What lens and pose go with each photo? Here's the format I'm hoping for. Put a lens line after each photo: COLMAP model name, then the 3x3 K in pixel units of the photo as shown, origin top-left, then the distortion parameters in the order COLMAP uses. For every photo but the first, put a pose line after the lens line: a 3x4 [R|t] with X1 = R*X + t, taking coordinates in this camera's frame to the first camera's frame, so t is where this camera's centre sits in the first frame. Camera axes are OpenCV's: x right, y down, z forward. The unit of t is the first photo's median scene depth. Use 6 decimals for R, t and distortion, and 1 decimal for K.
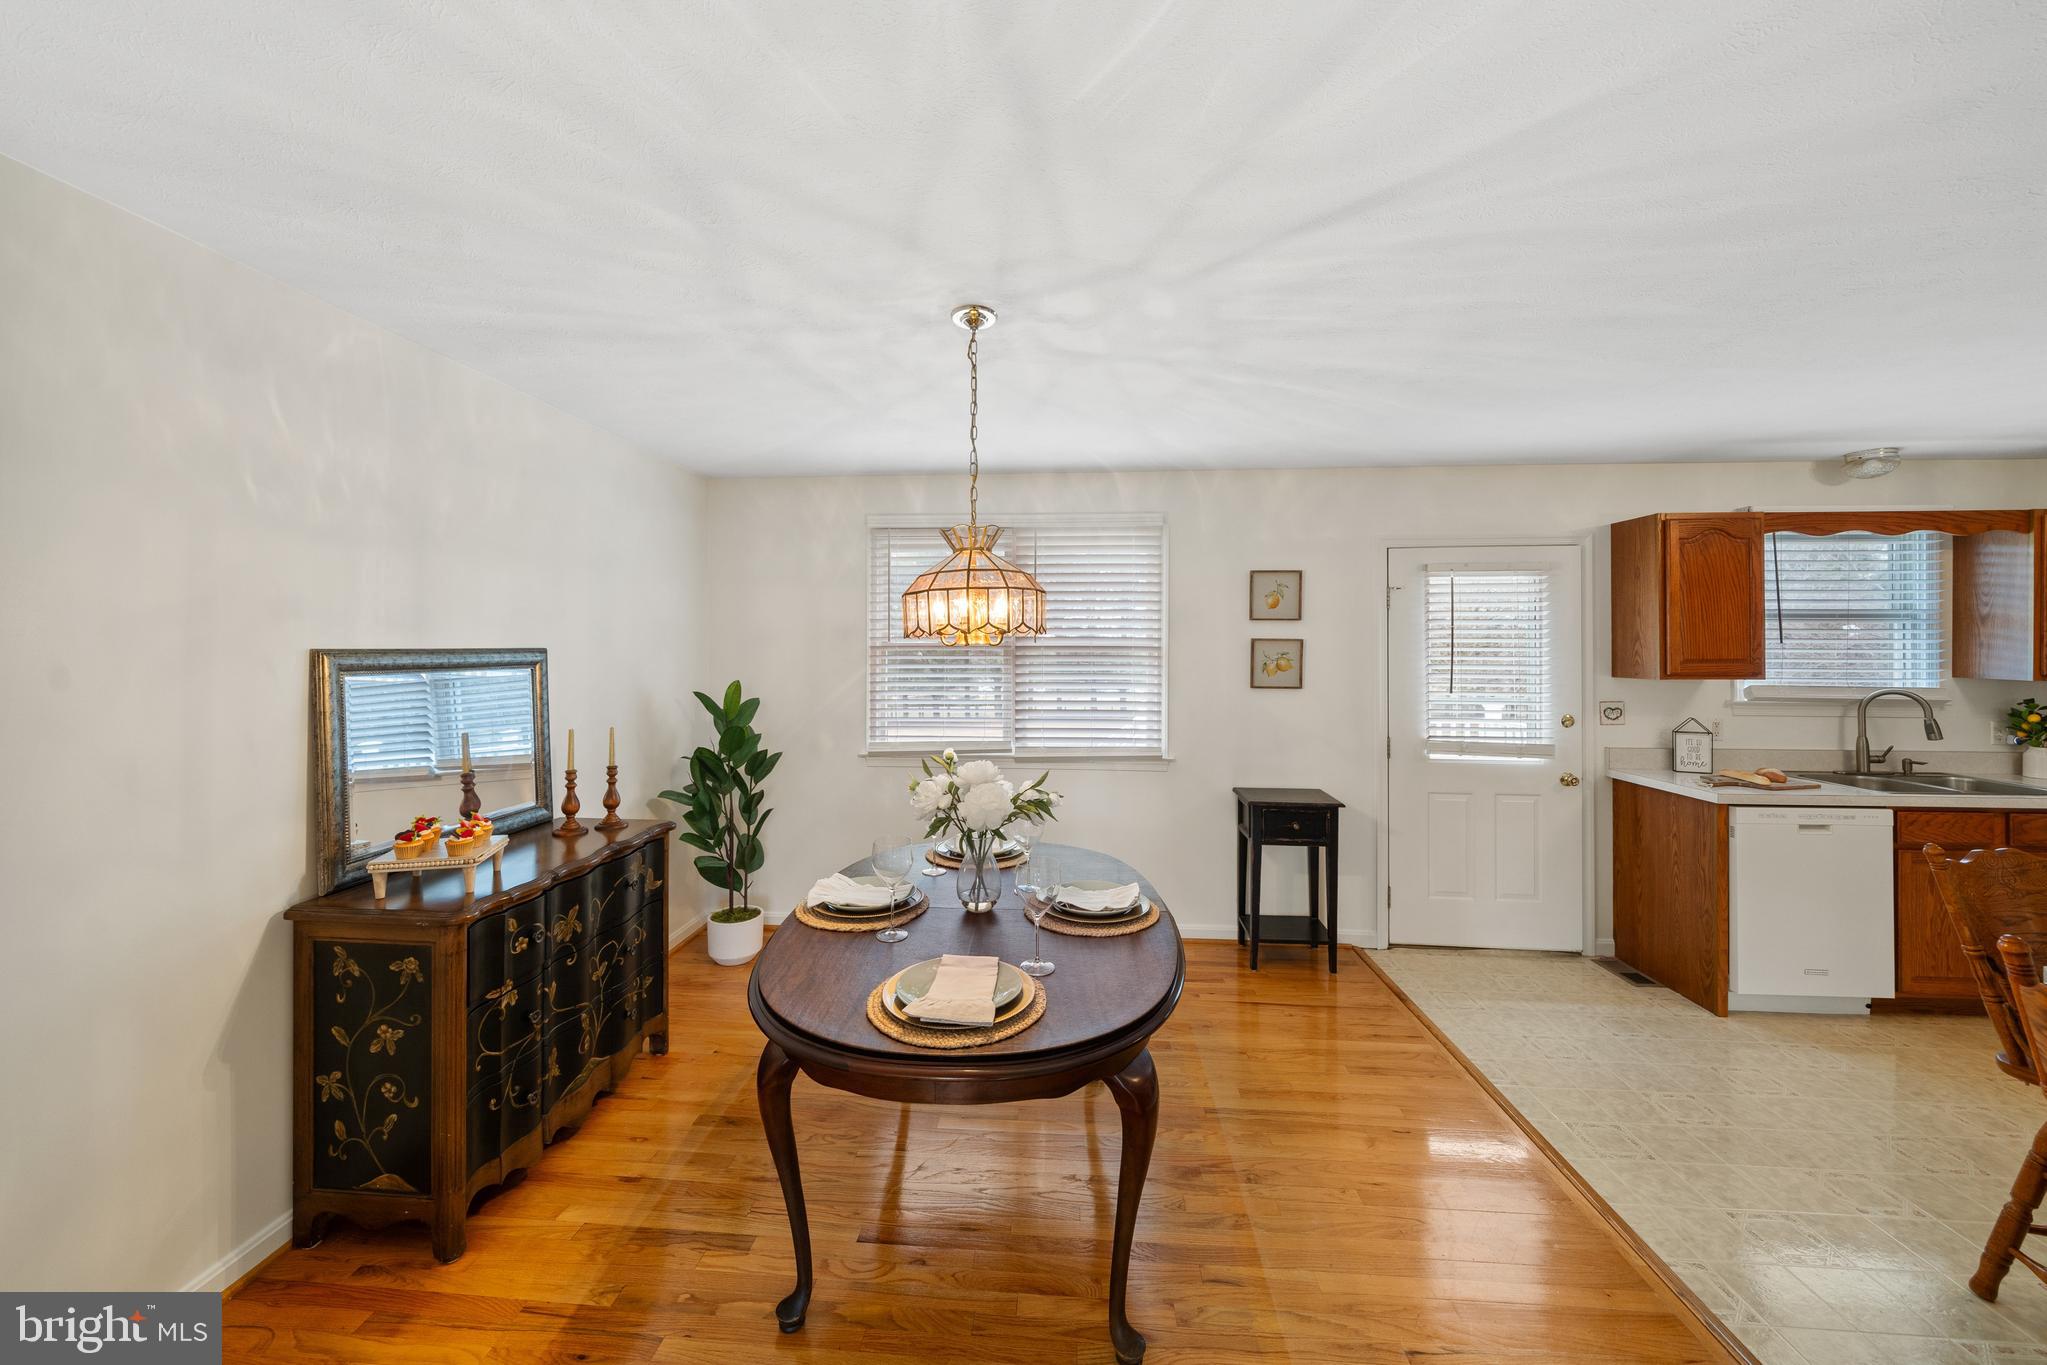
lens RADIAL K [[733.5, 0, 1007.8], [0, 733.5, 641.8], [0, 0, 1]] dist [-0.008281, 0.000146]
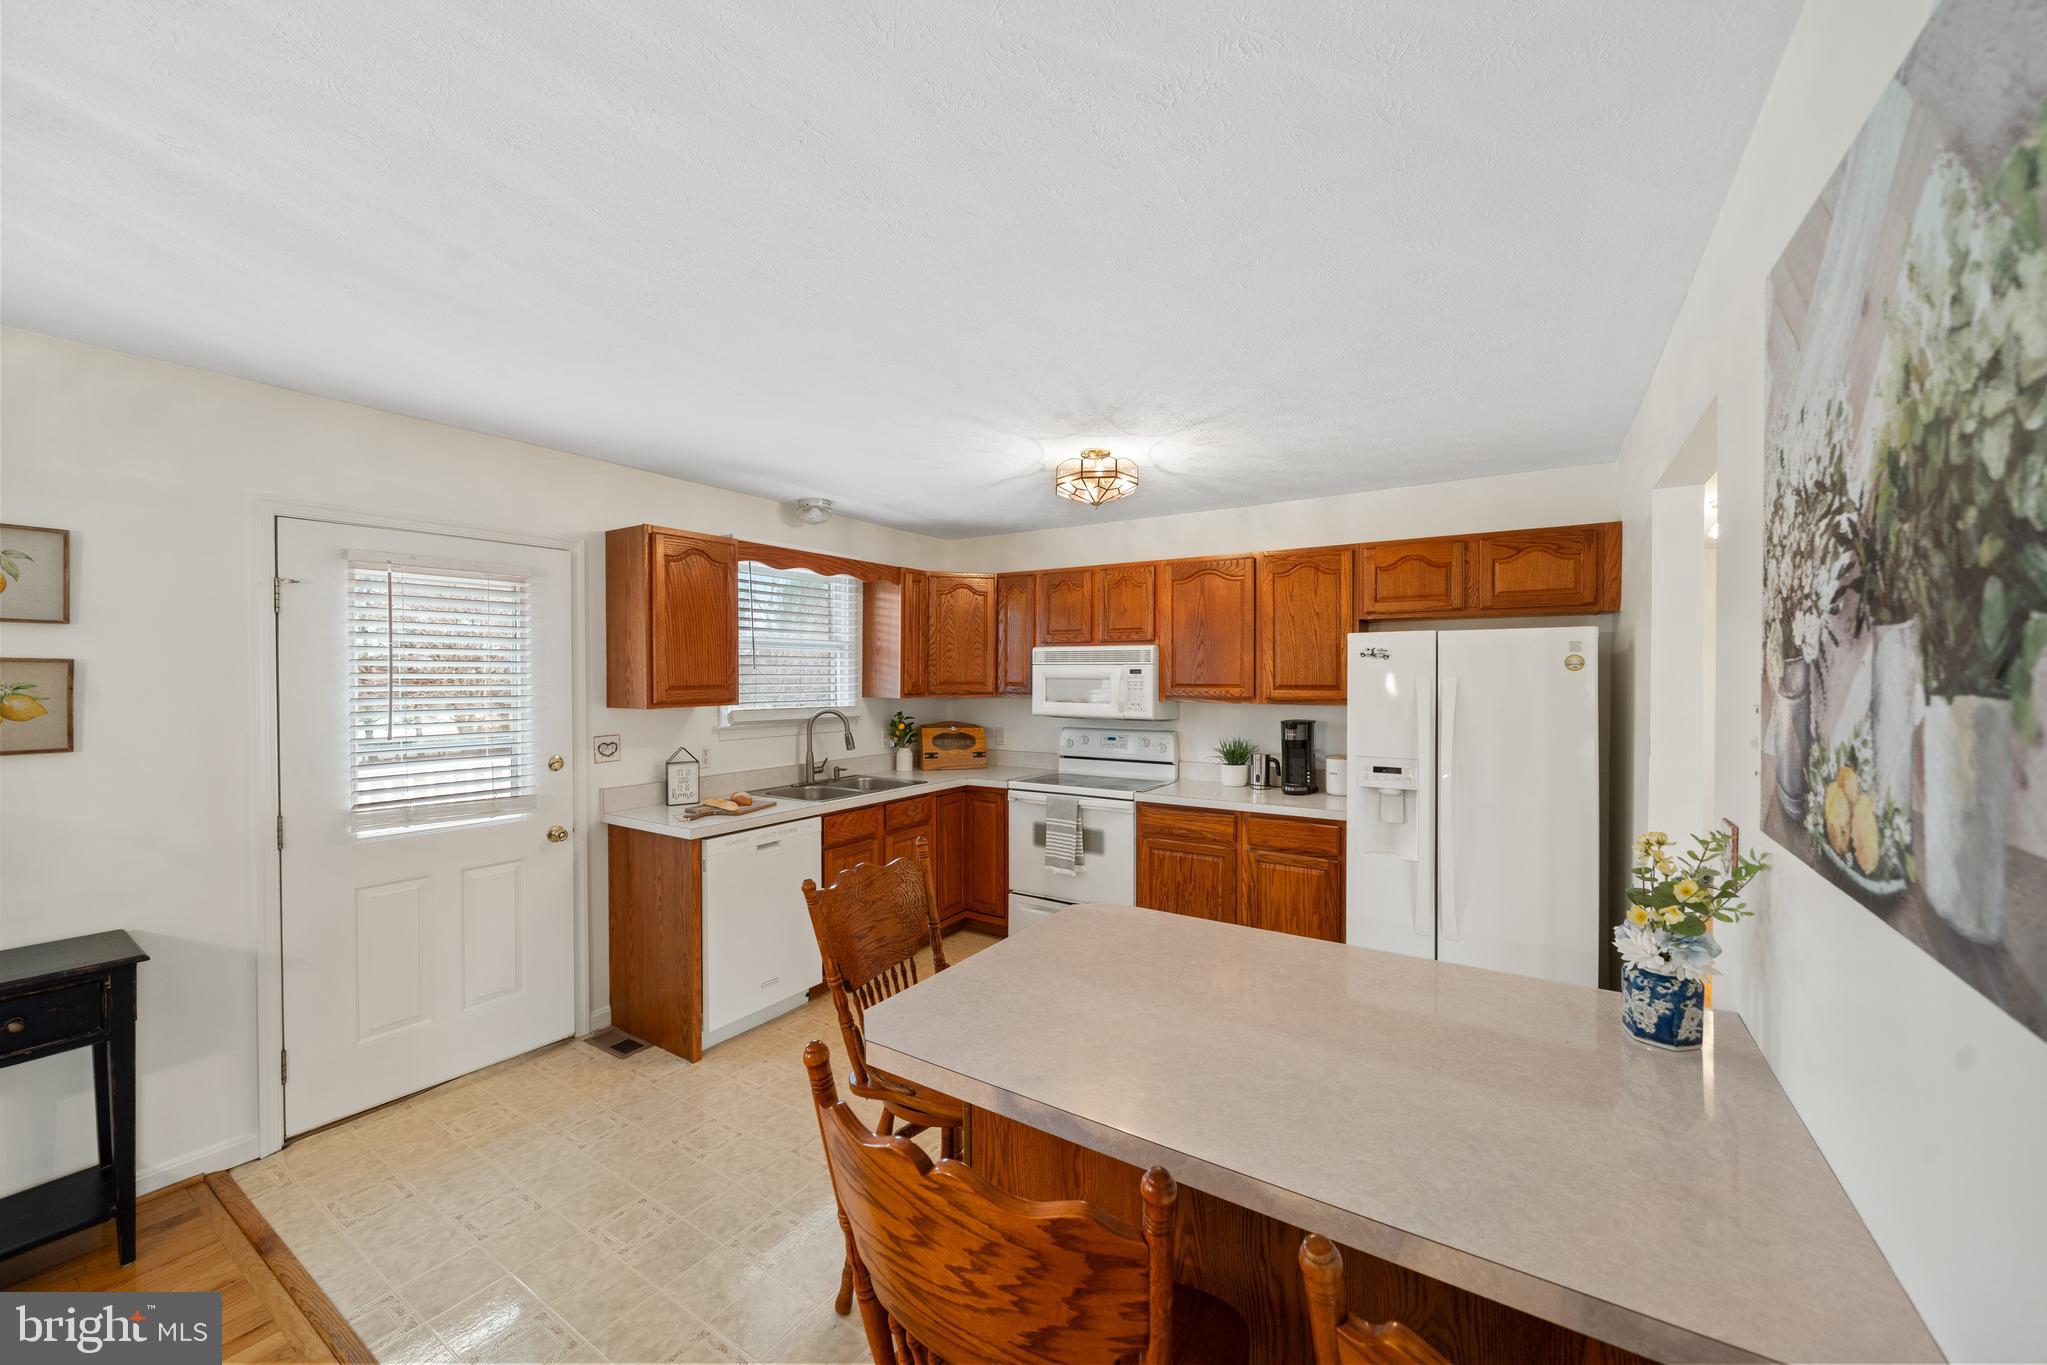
lens RADIAL K [[790.8, 0, 1014.2], [0, 790.8, 679.9], [0, 0, 1]] dist [-0.001003, 0.000060]
pose [[0.475005, -0.009451, 0.879932, 0.234371], [-0.006724, 0.999874, 0.014369, -0.001338], [-0.879957, -0.012742, 0.474882, 0.126436]]
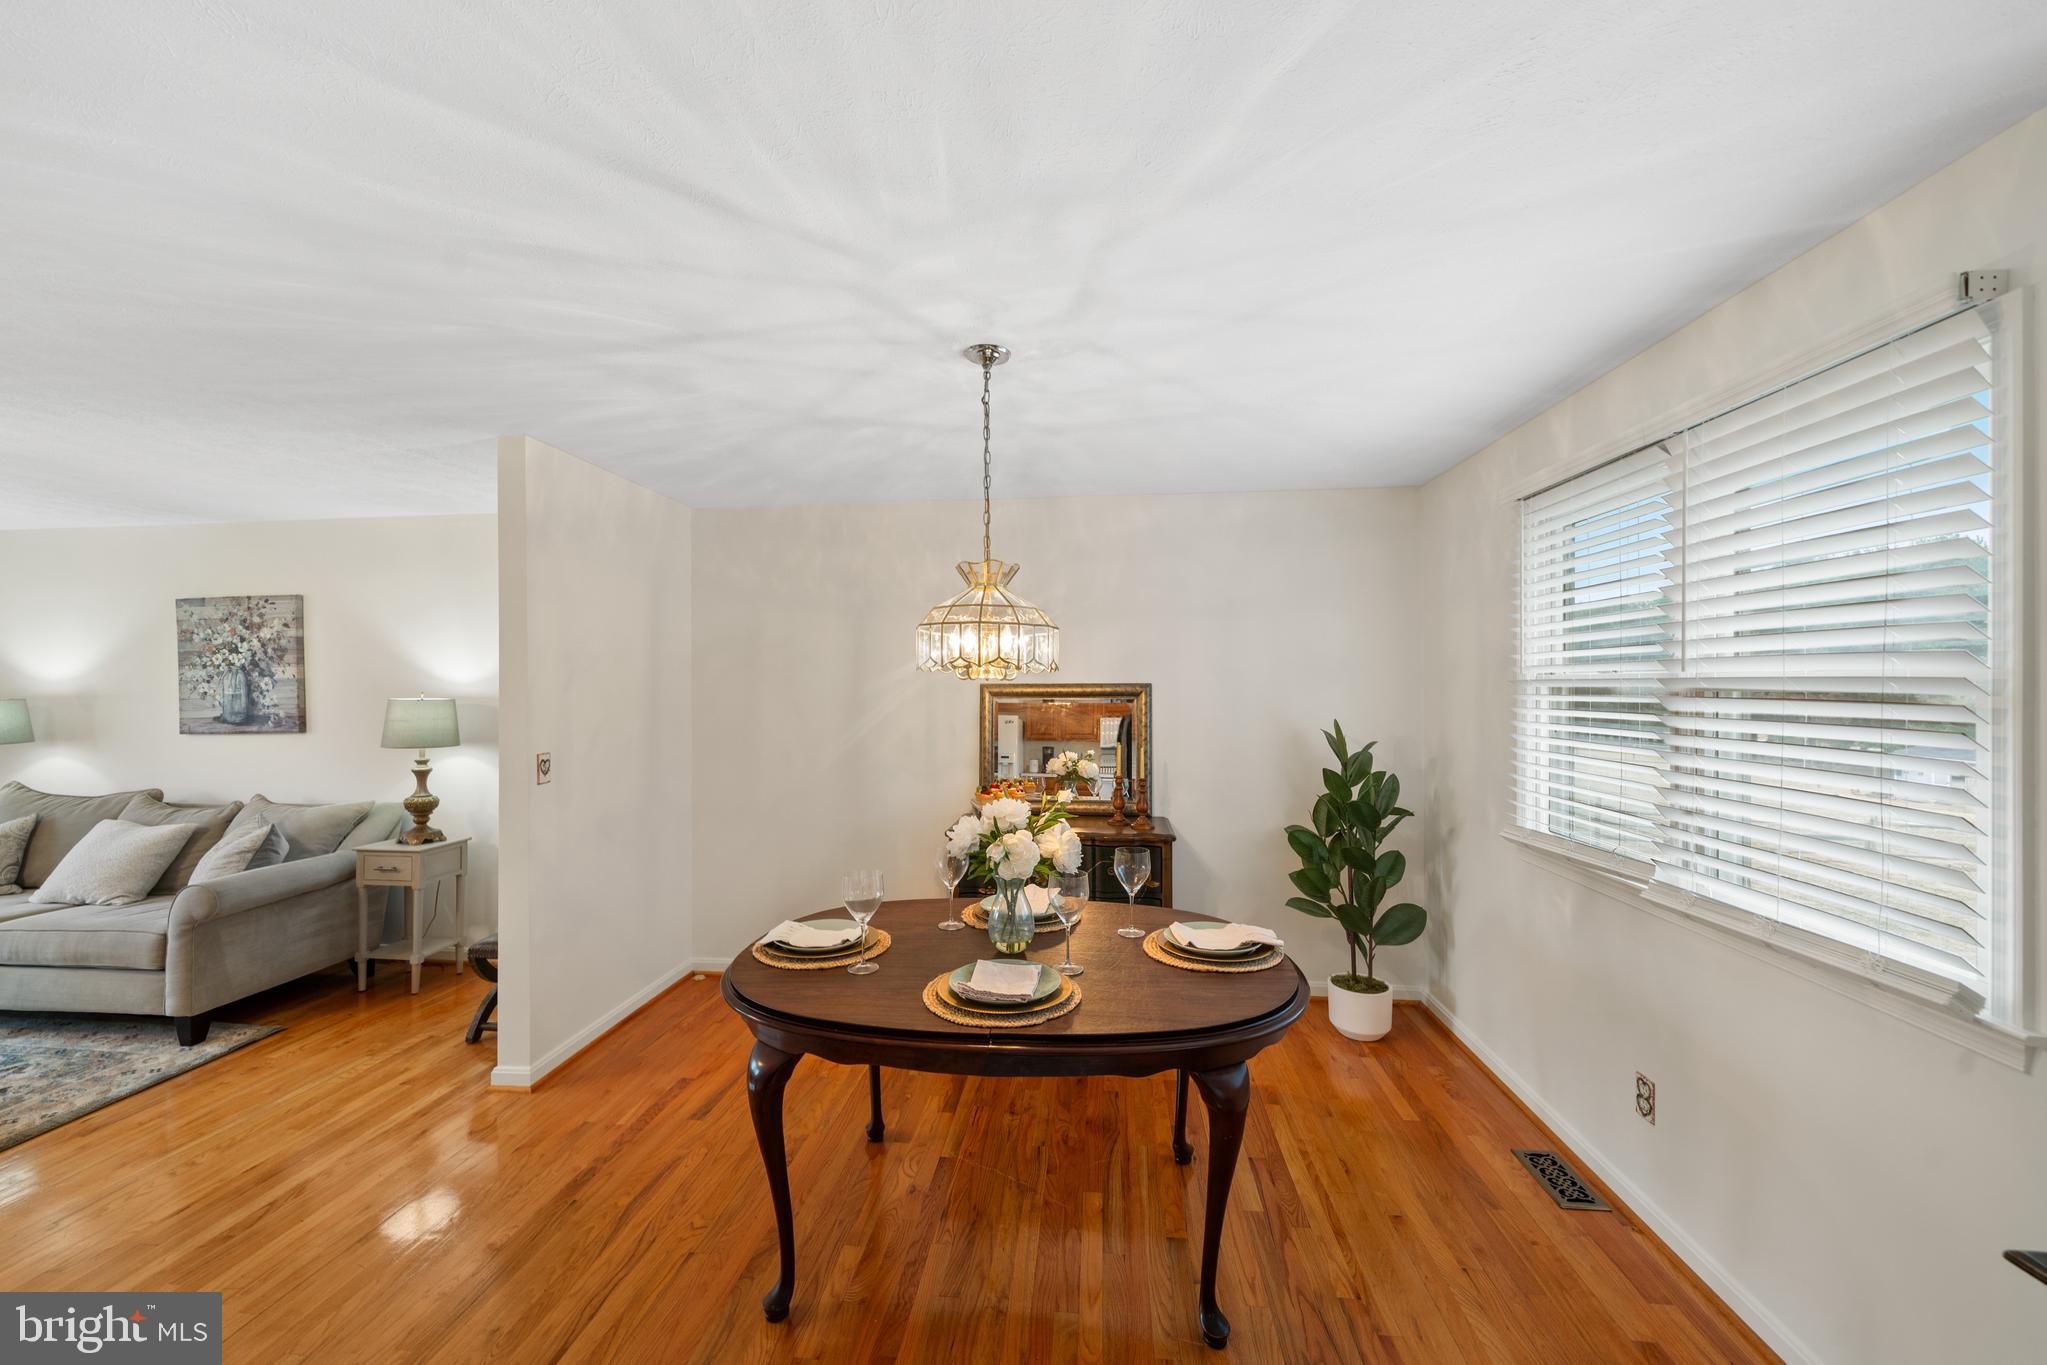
lens RADIAL K [[790.8, 0, 1020.0], [0, 790.8, 682.6], [0, 0, 1]] dist [-0.001003, 0.000060]
pose [[-0.024366, -0.003045, -0.999698, 0.609798], [0.007994, 0.999963, -0.003240, 0.007350], [0.999671, -0.008070, -0.024340, 0.624725]]
